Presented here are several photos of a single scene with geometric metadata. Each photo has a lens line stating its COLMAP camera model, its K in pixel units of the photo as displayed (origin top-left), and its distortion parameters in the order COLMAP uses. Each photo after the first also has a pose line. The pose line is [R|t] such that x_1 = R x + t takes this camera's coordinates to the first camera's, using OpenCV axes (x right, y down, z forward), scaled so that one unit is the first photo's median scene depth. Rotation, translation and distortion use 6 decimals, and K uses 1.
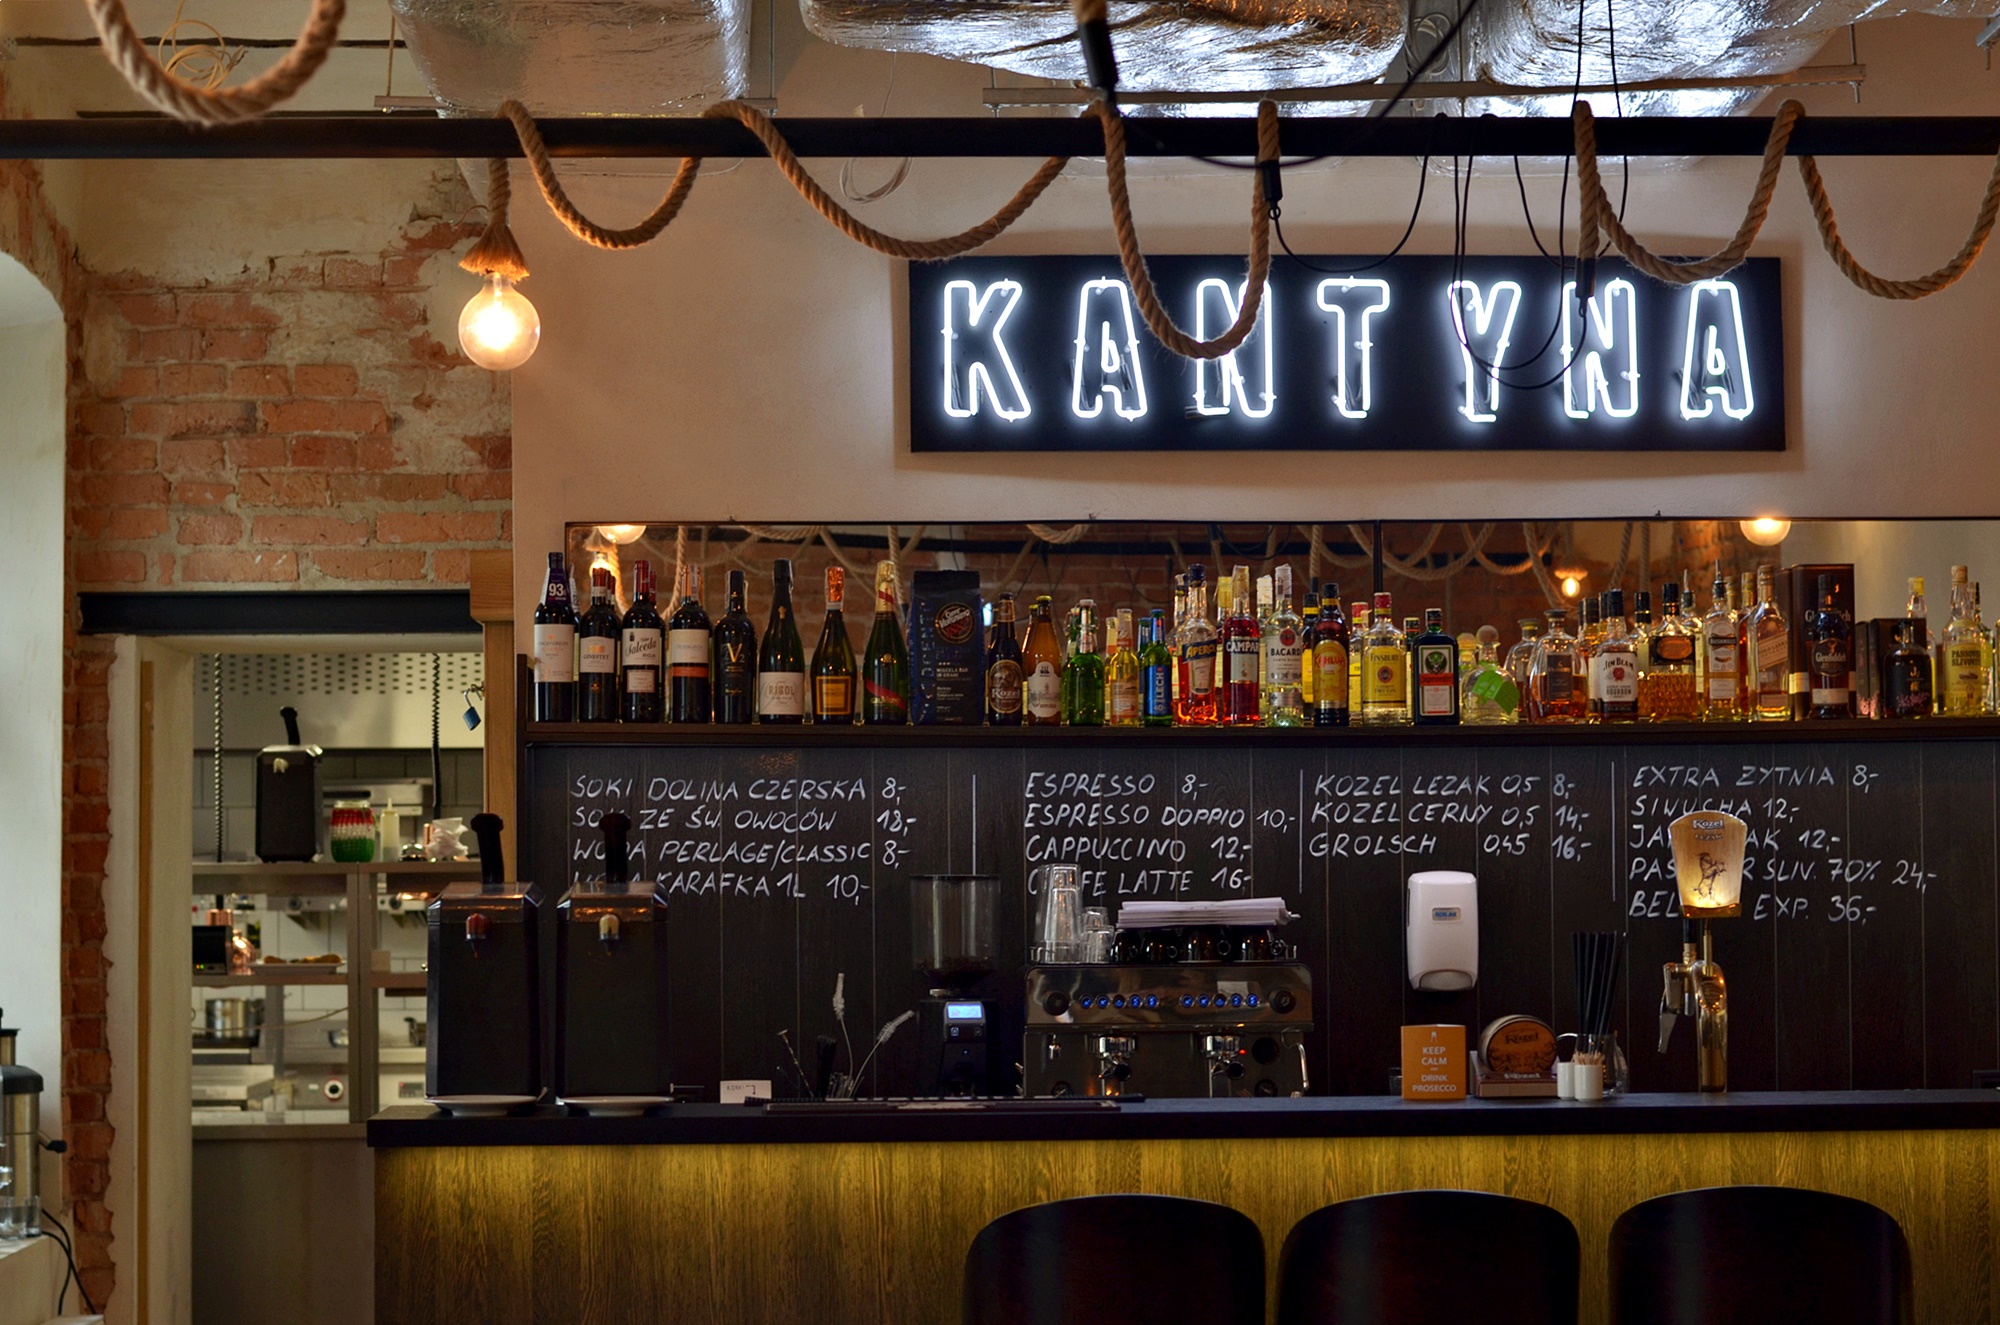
lens RADIAL K [[4396.0, 0, 1000.0], [0, 4396.0, 662.5], [0, 0, 1]] dist [-0.071899, -0.297917]
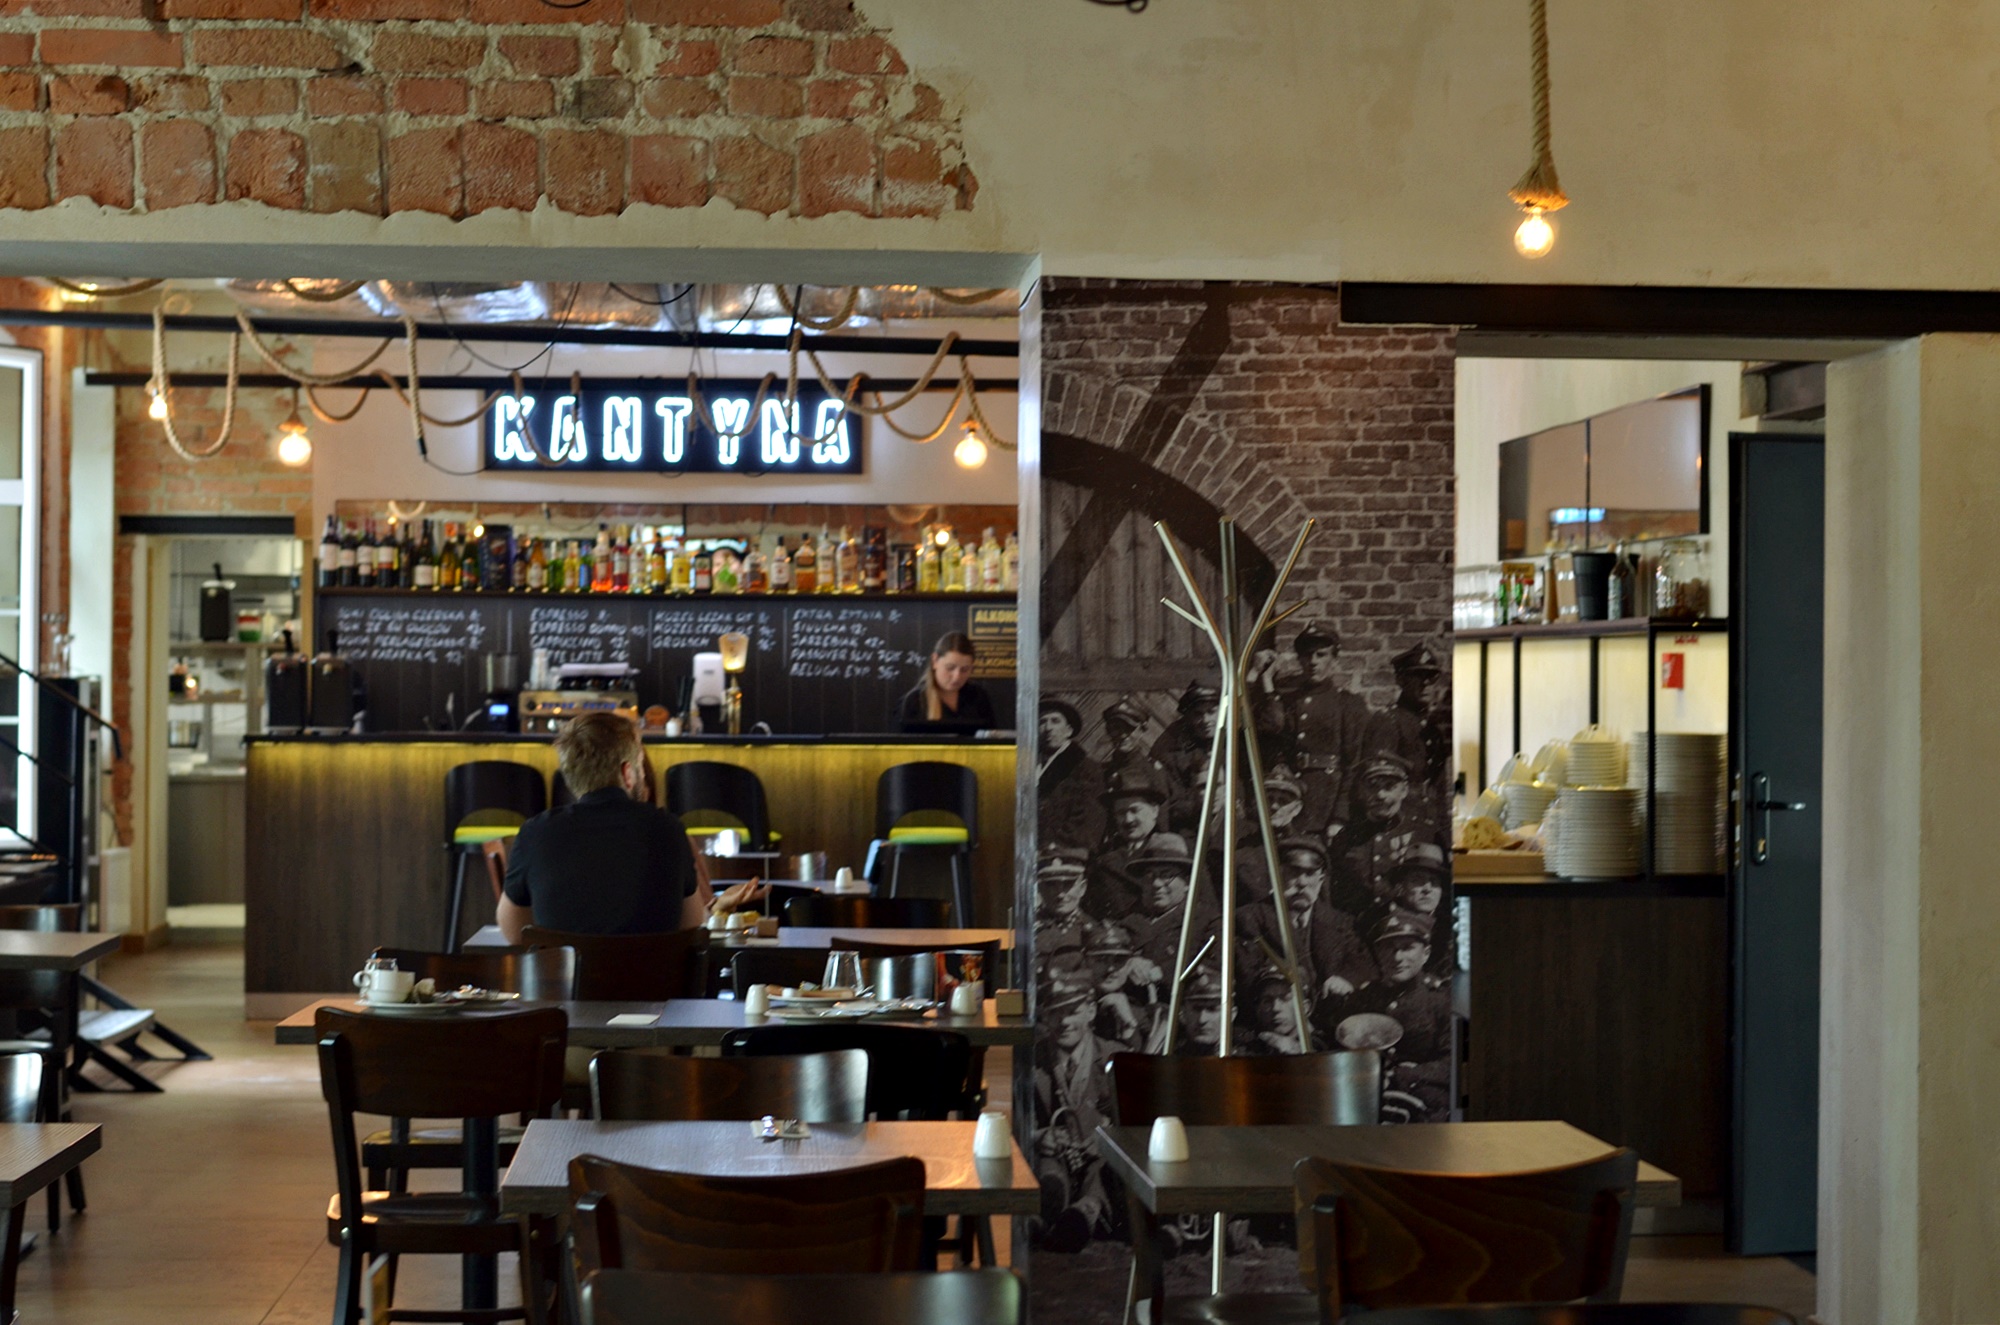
lens RADIAL K [[4426.6, 0, 1000.0], [0, 4426.6, 662.5], [0, 0, 1]] dist [-0.084794, -0.400242]
pose [[0.999786, 0.013362, 0.015796, 0.217987], [-0.014138, 0.998644, 0.050104, -0.068041], [-0.015105, -0.050316, 0.998619, -1.353722]]
